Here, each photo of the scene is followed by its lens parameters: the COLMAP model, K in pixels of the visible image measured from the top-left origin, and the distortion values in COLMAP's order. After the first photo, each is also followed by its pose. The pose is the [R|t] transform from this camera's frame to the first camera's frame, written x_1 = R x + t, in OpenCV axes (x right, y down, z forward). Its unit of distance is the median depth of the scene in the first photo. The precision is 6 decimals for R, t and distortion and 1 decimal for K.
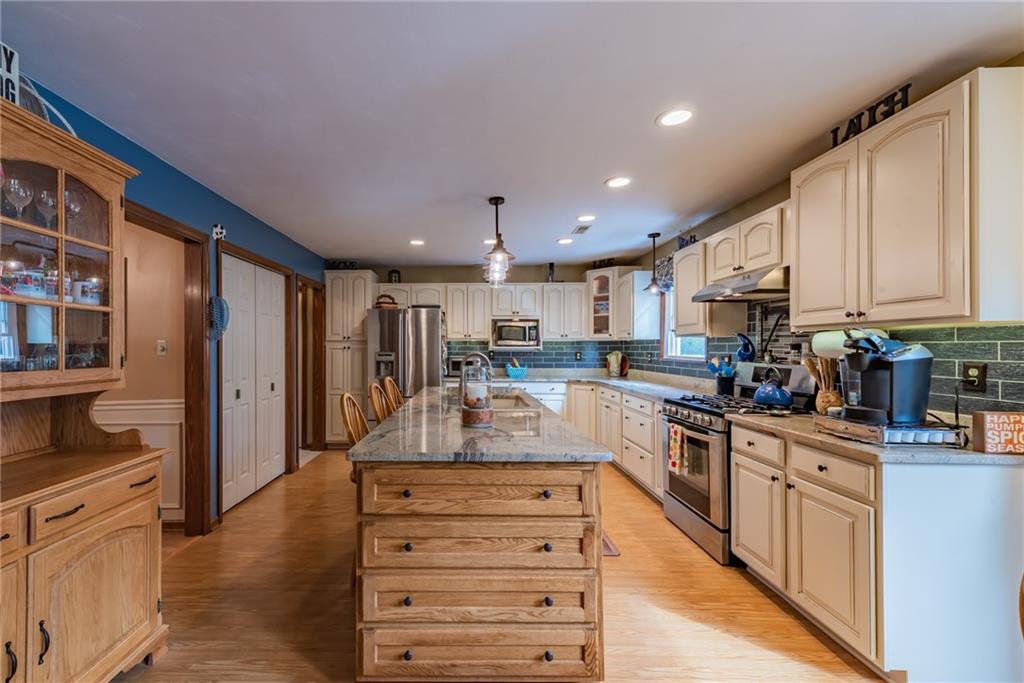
lens RADIAL K [[424.6, 0, 468.3], [0, 424.6, 347.7], [0, 0, 1]] dist [0.008881, -0.000151]
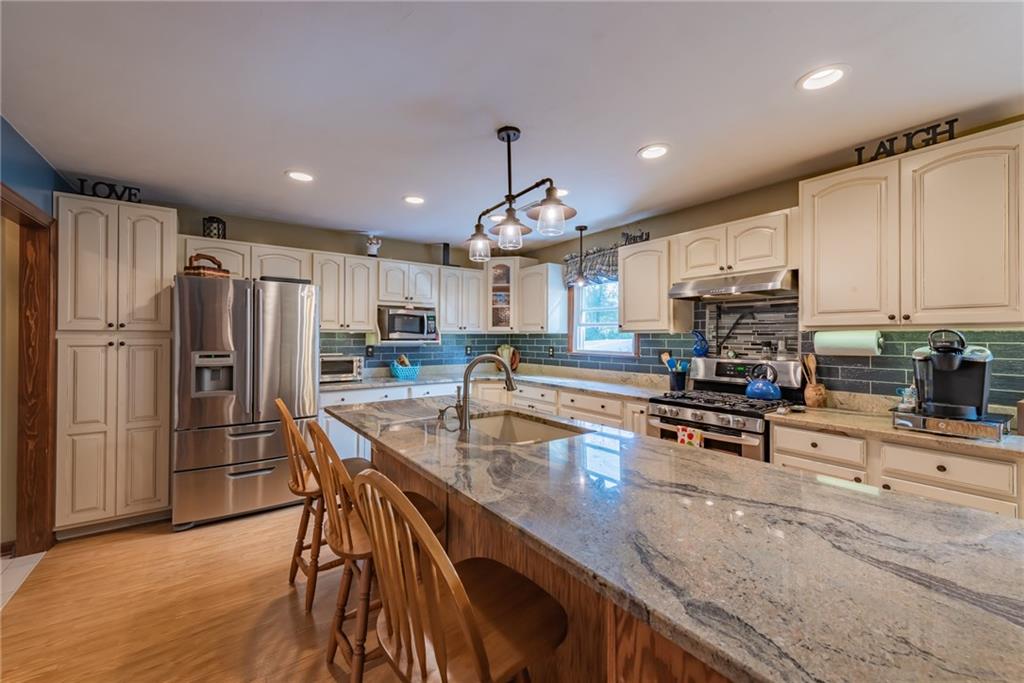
lens RADIAL K [[399.6, 0, 518.0], [0, 399.6, 335.6], [0, 0, 1]] dist [0.009076, -0.000197]
pose [[0.797984, 0.005255, 0.602656, -0.281406], [-0.002184, 0.999981, -0.005827, -0.012632], [-0.602675, 0.003334, 0.797980, 0.424974]]
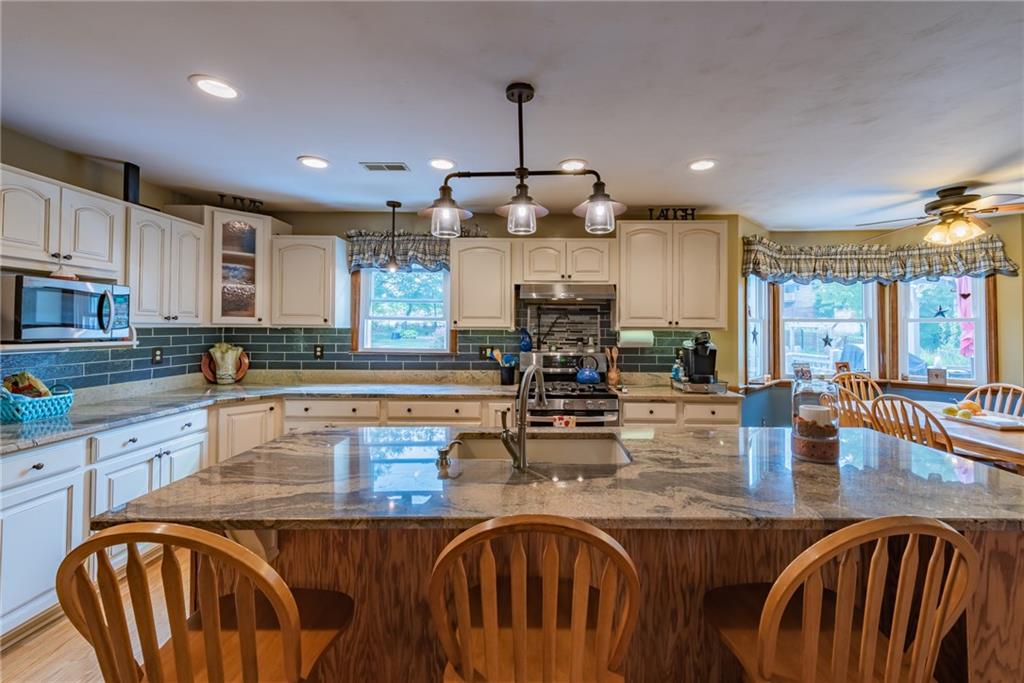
lens RADIAL K [[404.5, 0, 534.8], [0, 404.5, 325.5], [0, 0, 1]] dist [0.009049, -0.000004]
pose [[-0.003588, 0.007590, 0.999965, -0.420279], [-0.006325, 0.999951, -0.007612, -0.028463], [-0.999974, -0.006352, -0.003539, 0.875191]]
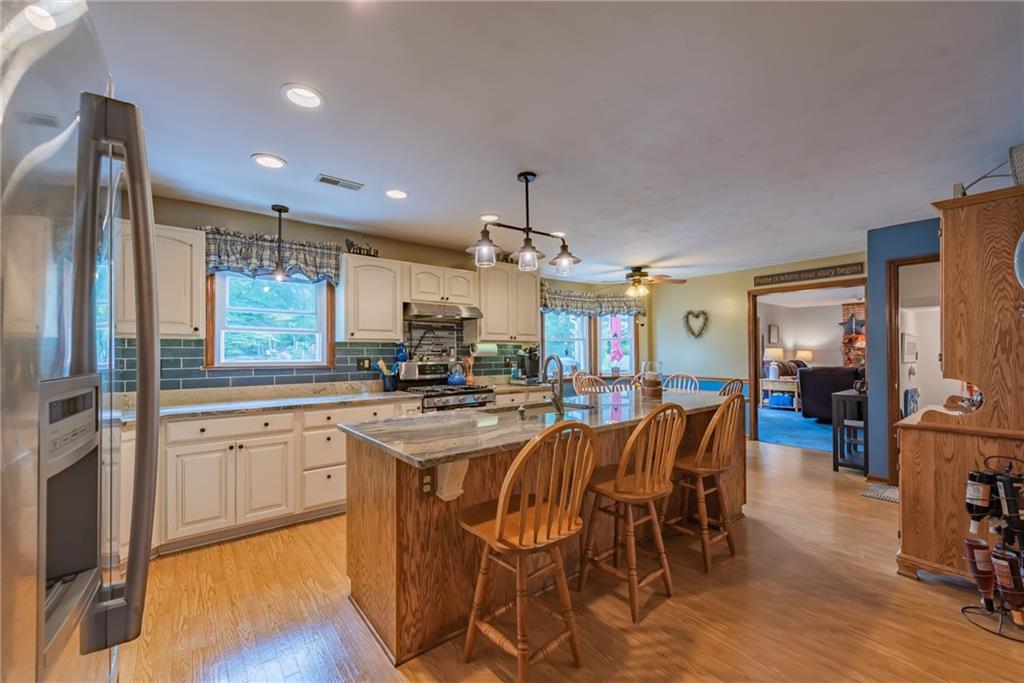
lens RADIAL K [[399.4, 0, 501.3], [0, 399.4, 351.3], [0, 0, 1]] dist [0.001605, 0.000048]
pose [[-0.612519, 0.006938, 0.790426, -0.474198], [0.004034, 0.999976, -0.005651, 0.006452], [-0.790446, -0.000273, -0.612532, 1.359916]]
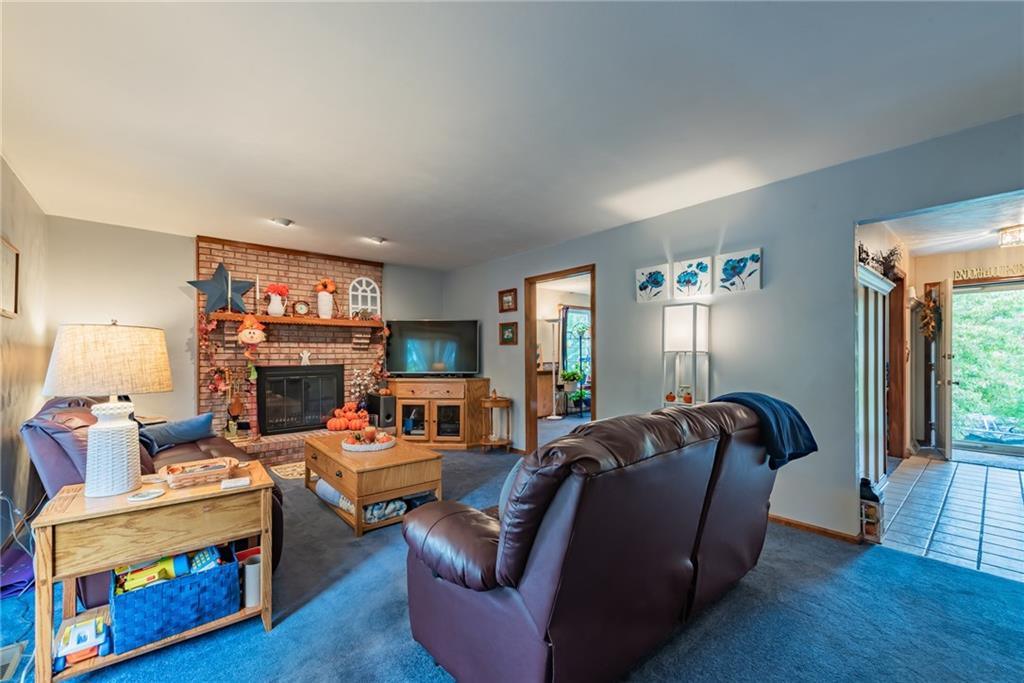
lens RADIAL K [[424.6, 0, 468.3], [0, 424.6, 347.7], [0, 0, 1]] dist [0.008881, -0.000151]
pose [[-0.774234, -0.009499, -0.632828, 0.472444], [-0.001558, 0.999913, -0.013104, 0.005288], [0.632898, -0.009159, -0.774181, -0.858689]]
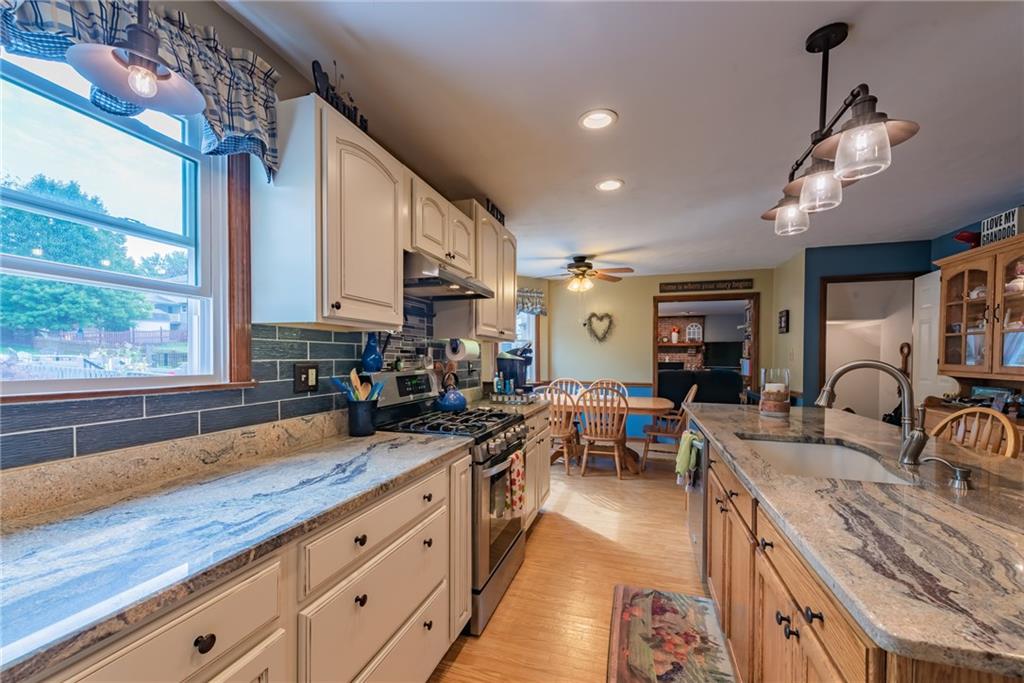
lens RADIAL K [[412.8, 0, 498.7], [0, 412.8, 363.0], [0, 0, 1]] dist [0.000519, 0.000093]
pose [[-0.948415, -0.009170, 0.316900, 0.230900], [-0.004699, 0.999878, 0.014869, 0.007067], [-0.316998, 0.012613, -0.948342, 1.384528]]
